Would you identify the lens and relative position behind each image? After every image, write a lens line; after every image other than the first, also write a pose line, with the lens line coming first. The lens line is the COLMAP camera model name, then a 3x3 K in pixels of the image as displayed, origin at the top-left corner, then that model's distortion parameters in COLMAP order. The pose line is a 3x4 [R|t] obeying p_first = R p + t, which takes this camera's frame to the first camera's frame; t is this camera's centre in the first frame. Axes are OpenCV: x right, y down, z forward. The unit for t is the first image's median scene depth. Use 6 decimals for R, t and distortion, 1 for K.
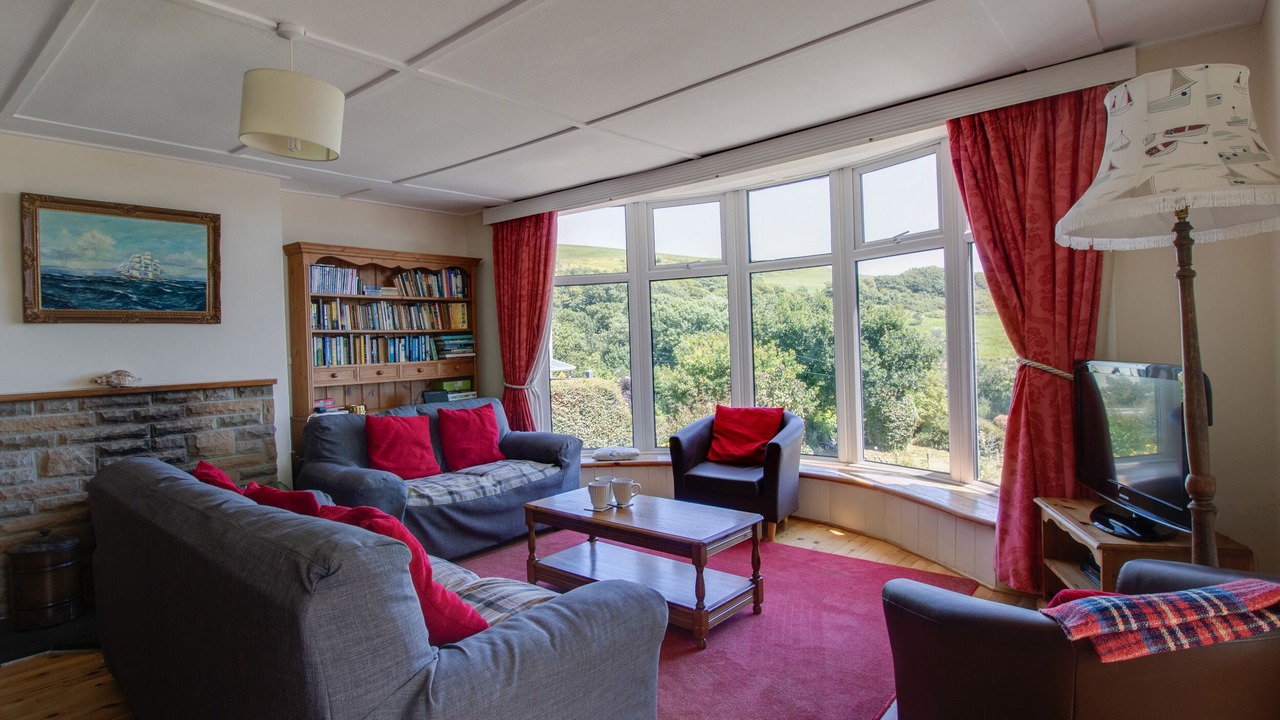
lens RADIAL K [[647.9, 0, 640.0], [0, 647.9, 358.2], [0, 0, 1]] dist [-0.002253, -0.000490]
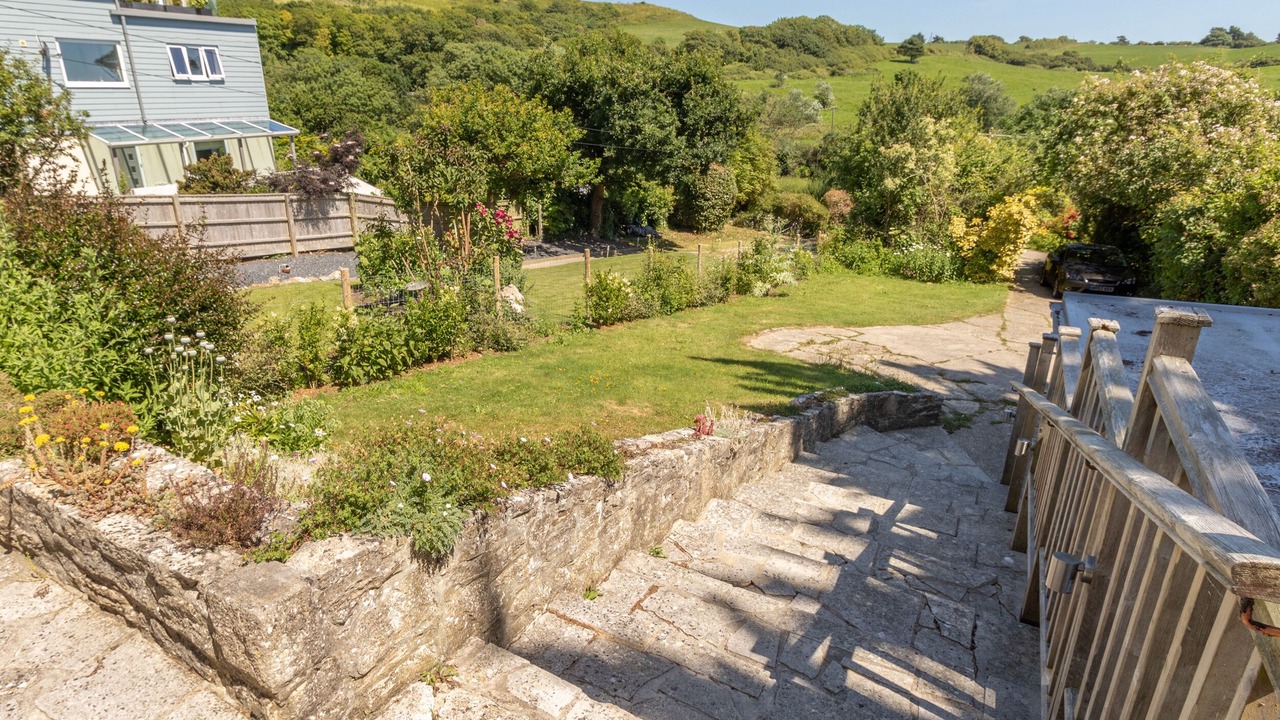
lens RADIAL K [[647.9, 0, 638.6], [0, 647.9, 358.3], [0, 0, 1]] dist [-0.002253, -0.000490]
pose [[0.984711, -0.053014, 0.165930, 0.467142], [-0.006083, 0.941517, 0.336910, 0.018718], [-0.174087, -0.332769, 0.926800, 0.452119]]
